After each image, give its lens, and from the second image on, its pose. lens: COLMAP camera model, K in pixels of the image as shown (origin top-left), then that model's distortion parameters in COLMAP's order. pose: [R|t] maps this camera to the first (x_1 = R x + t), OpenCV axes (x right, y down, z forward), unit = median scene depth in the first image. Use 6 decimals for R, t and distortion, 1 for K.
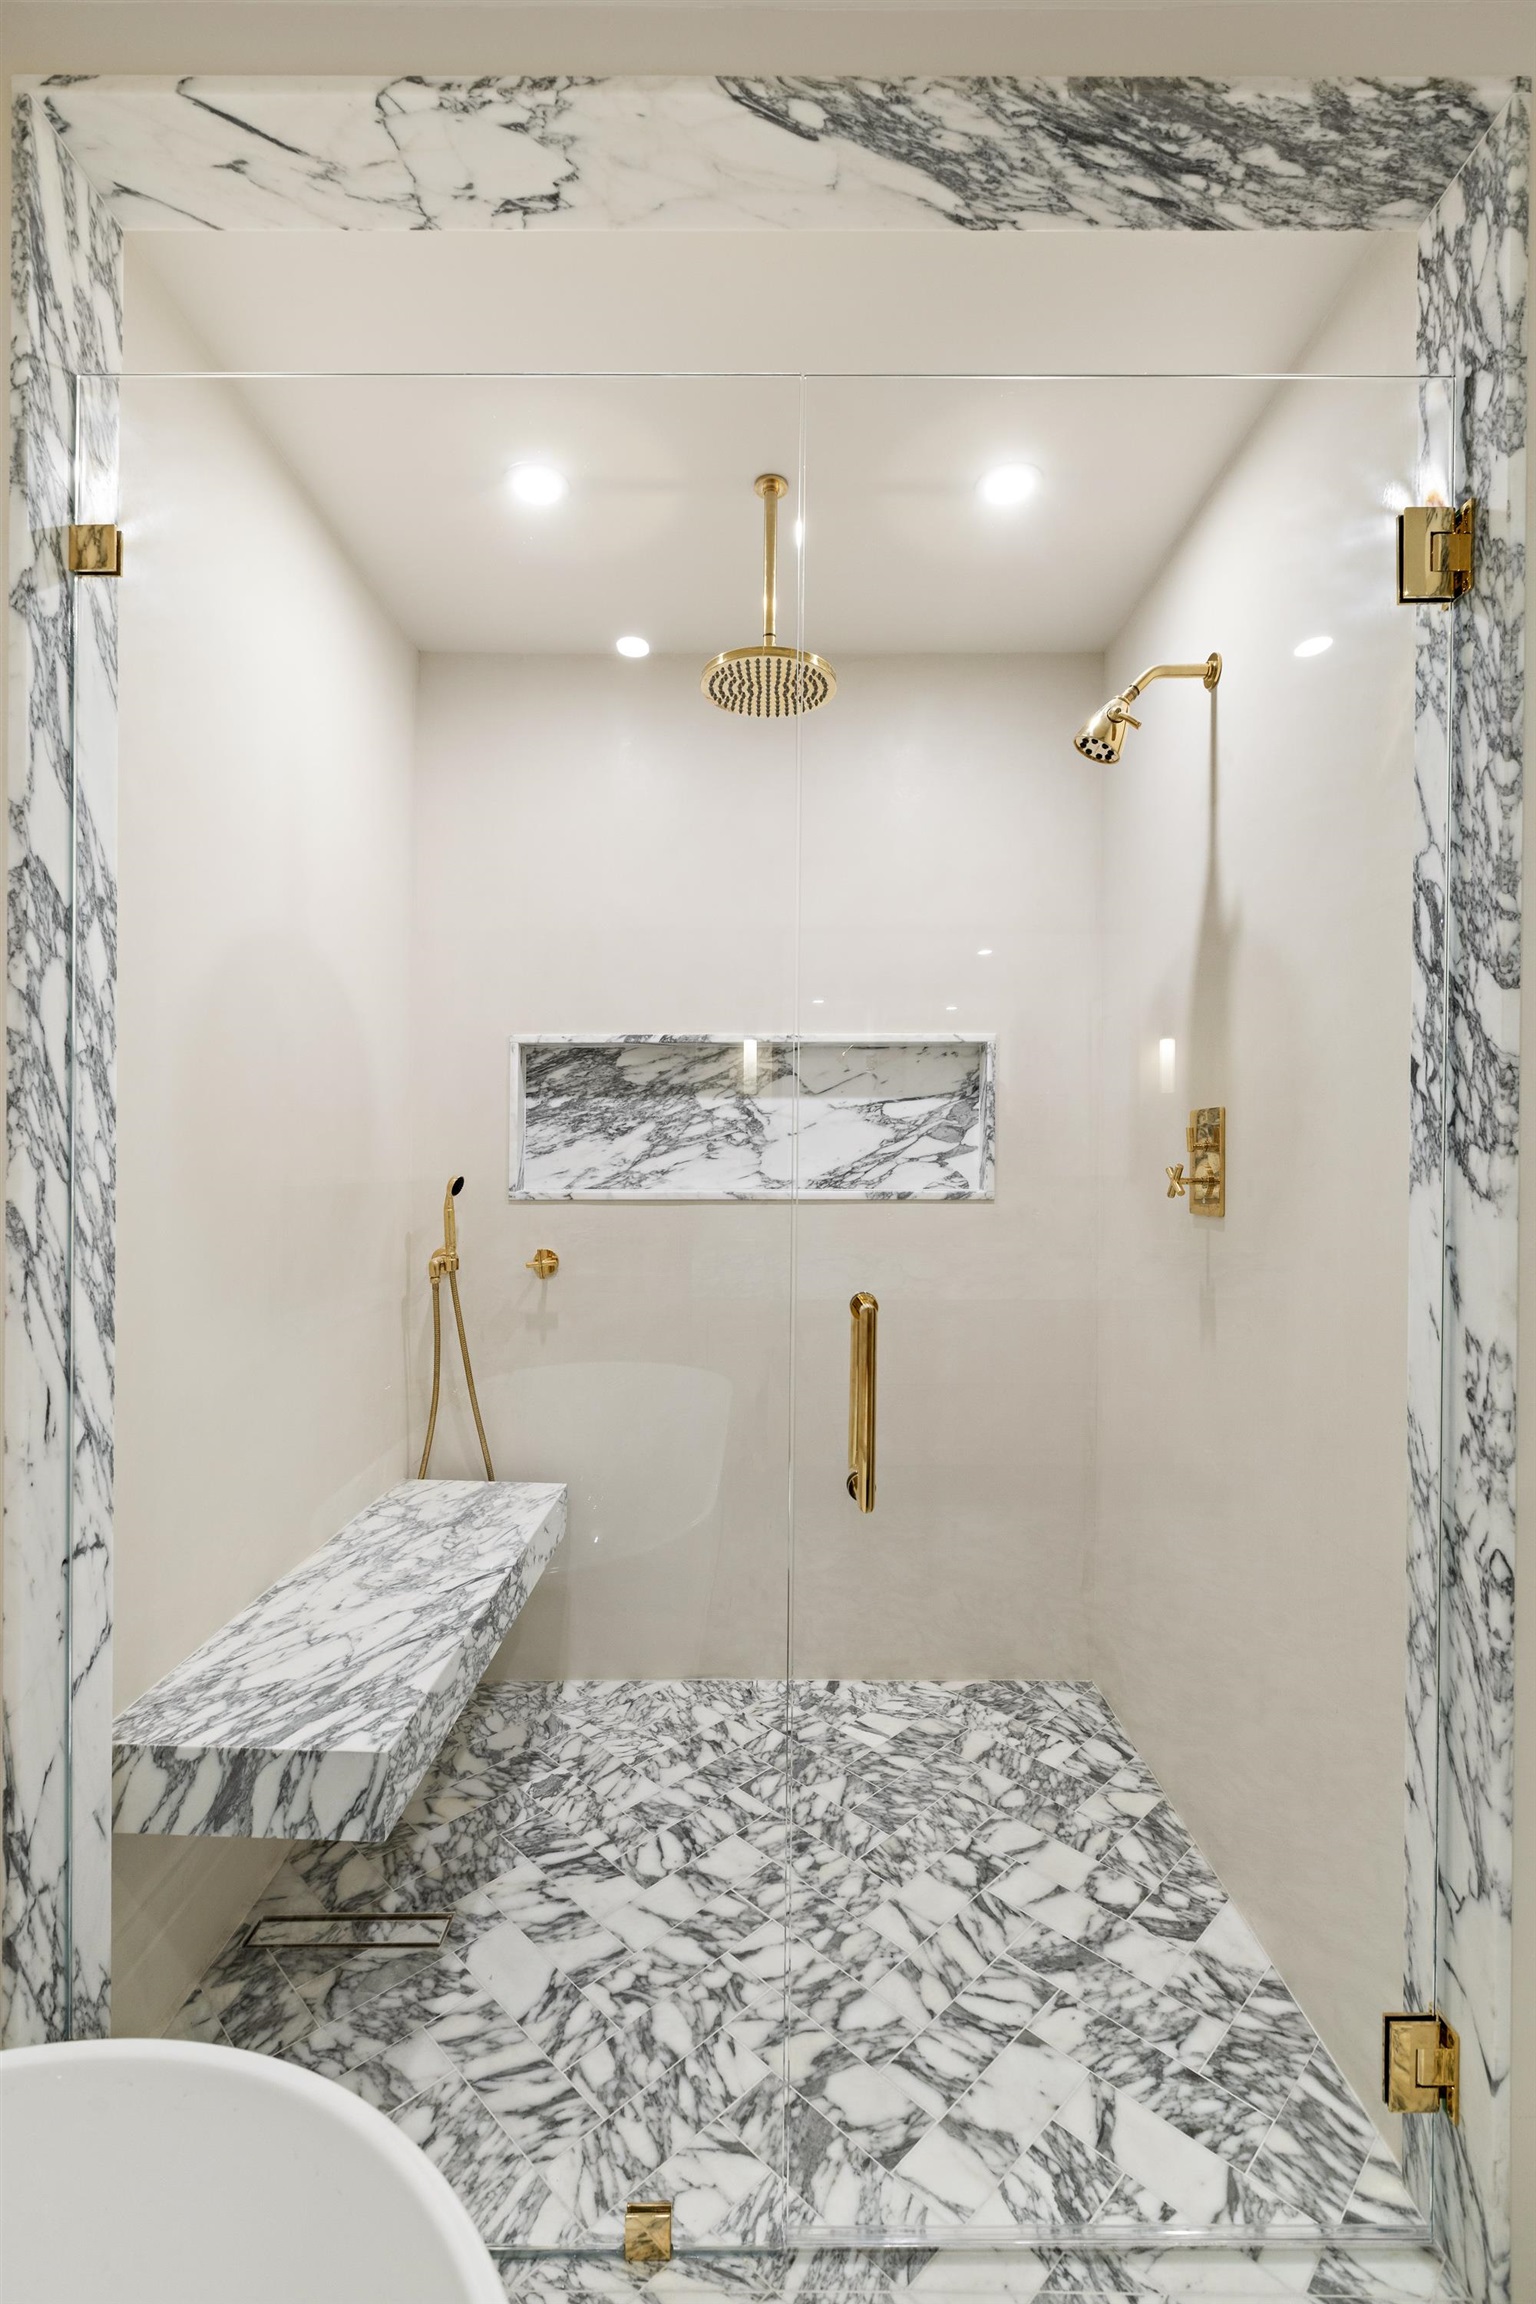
lens RADIAL K [[1034.5, 0, 758.5], [0, 1034.5, 1155.5], [0, 0, 1]] dist [-0.005027, 0.002714]
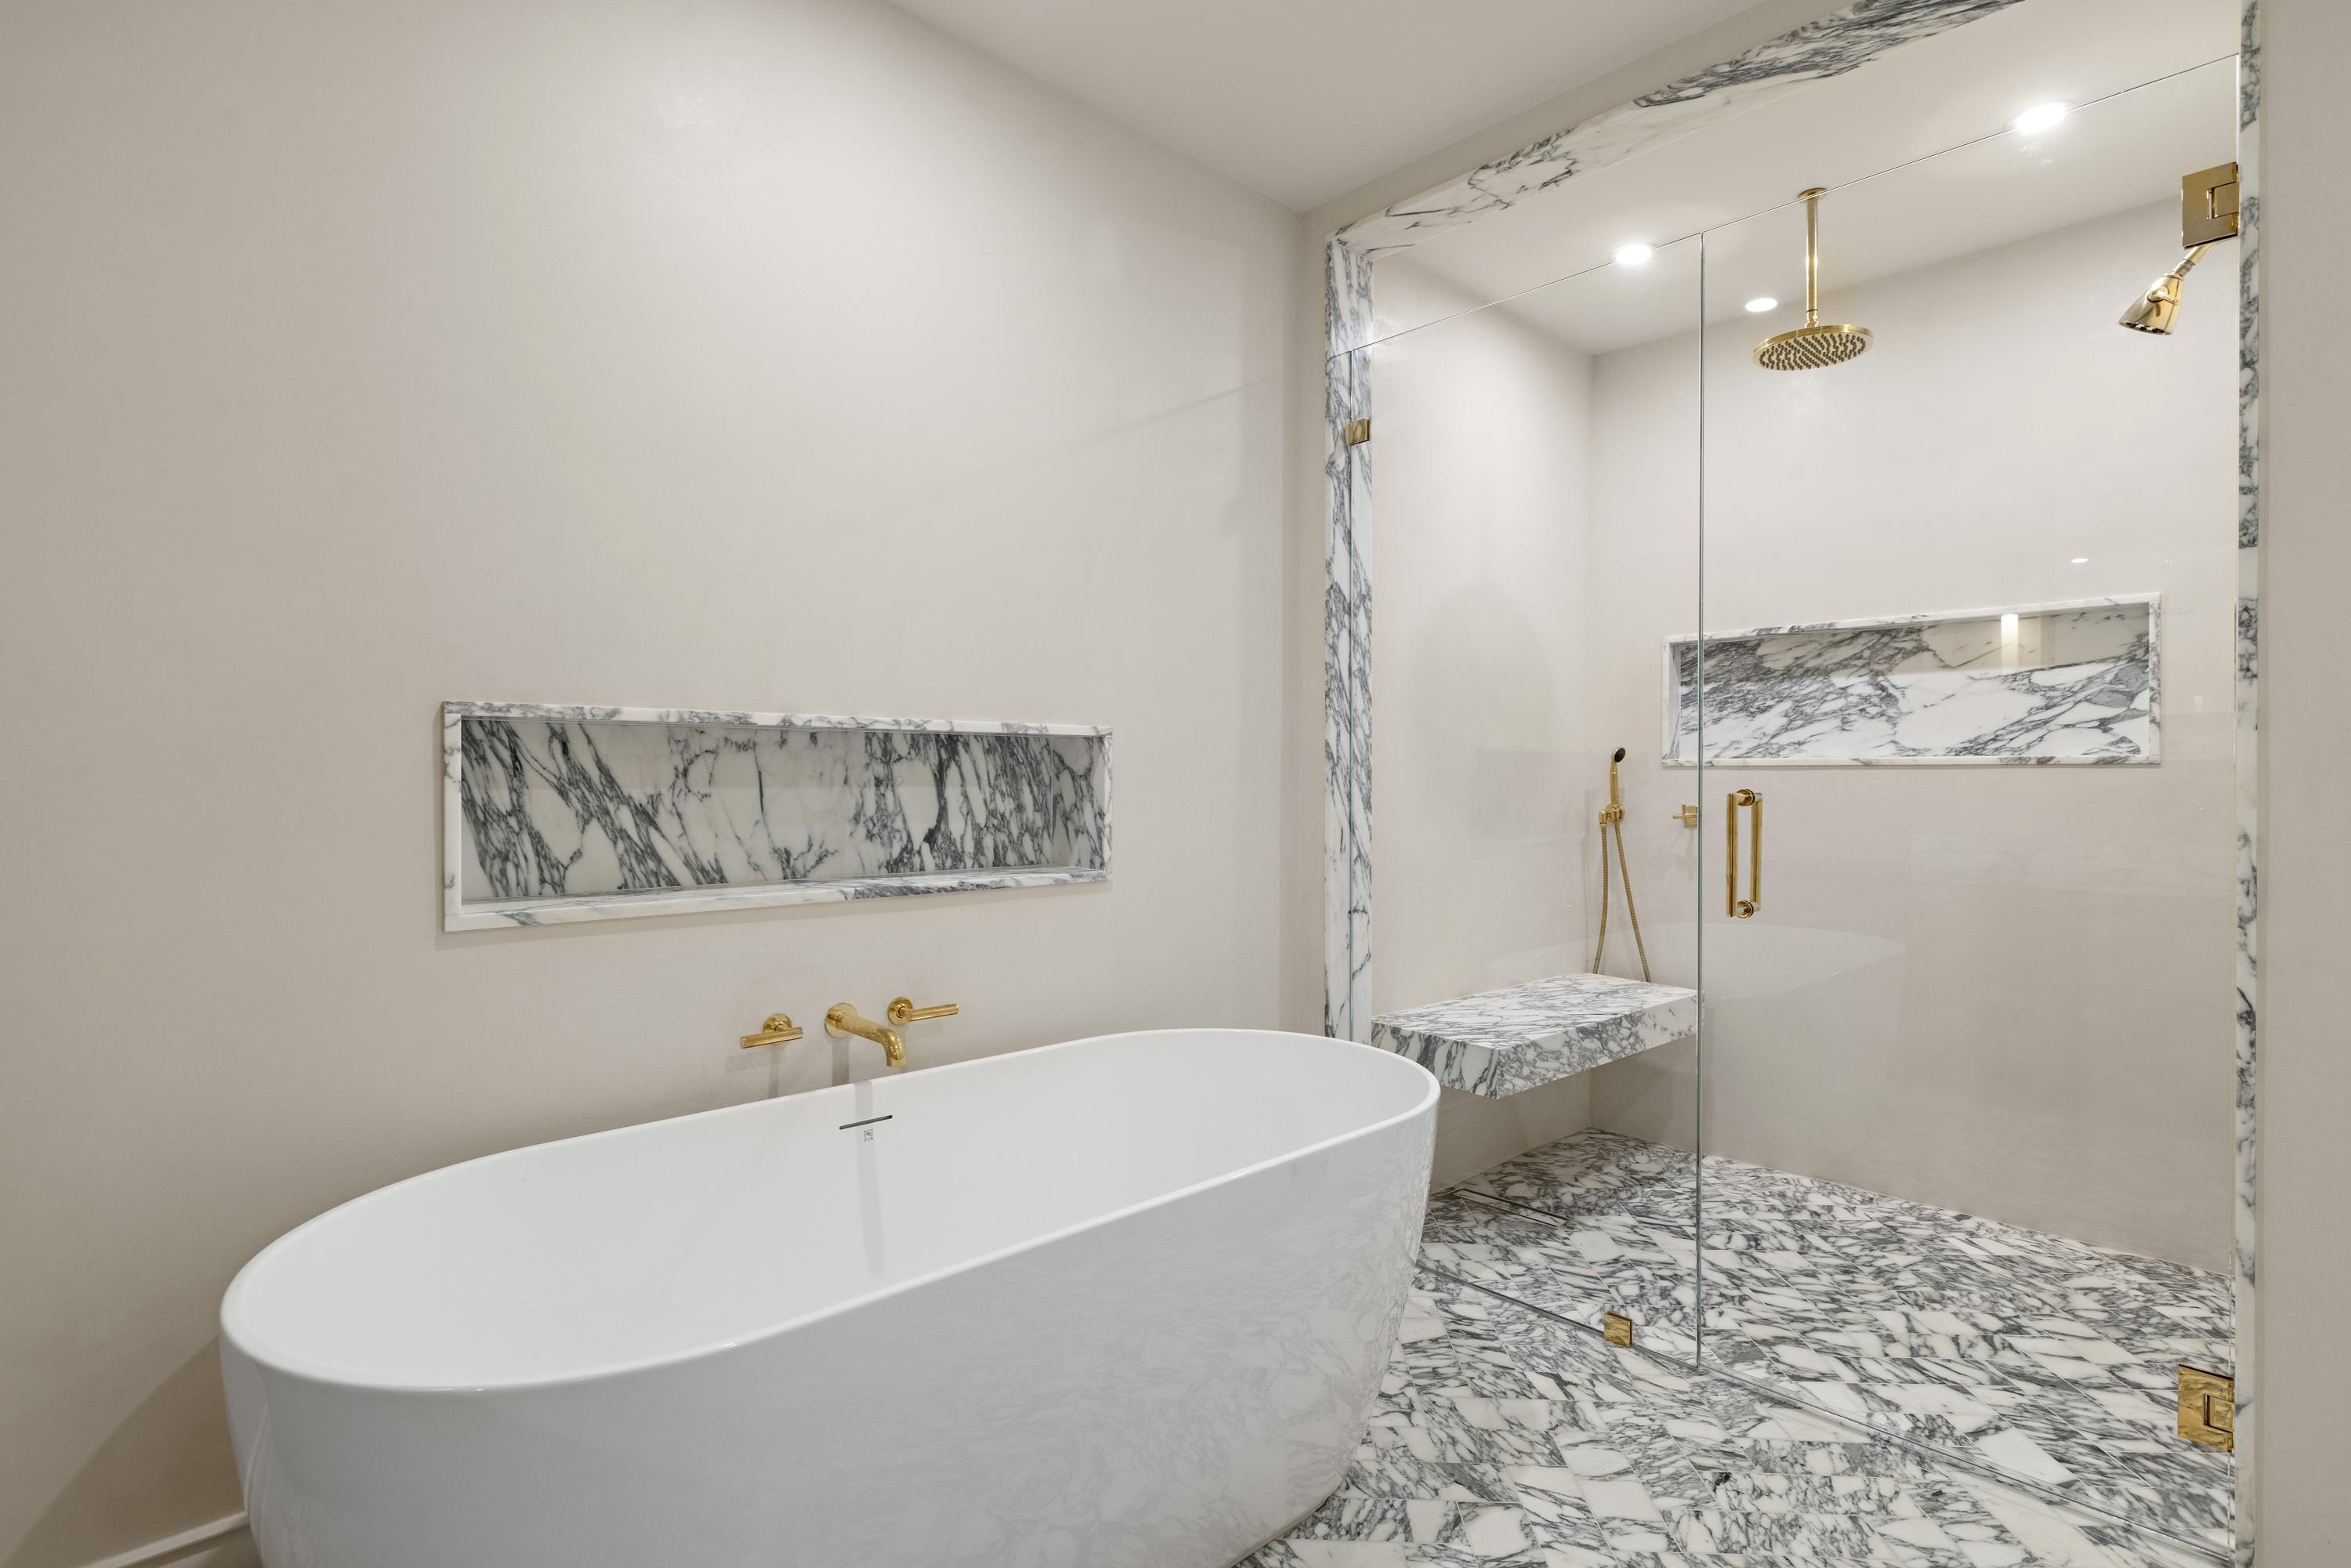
lens RADIAL K [[1145.6, 0, 1188.5], [0, 1145.6, 773.3], [0, 0, 1]] dist [-0.005478, -0.002060]
pose [[0.695291, -0.002135, -0.718725, 0.617392], [0.001756, 0.999998, -0.001272, 0.087424], [0.718726, -0.000378, 0.695293, -0.681370]]
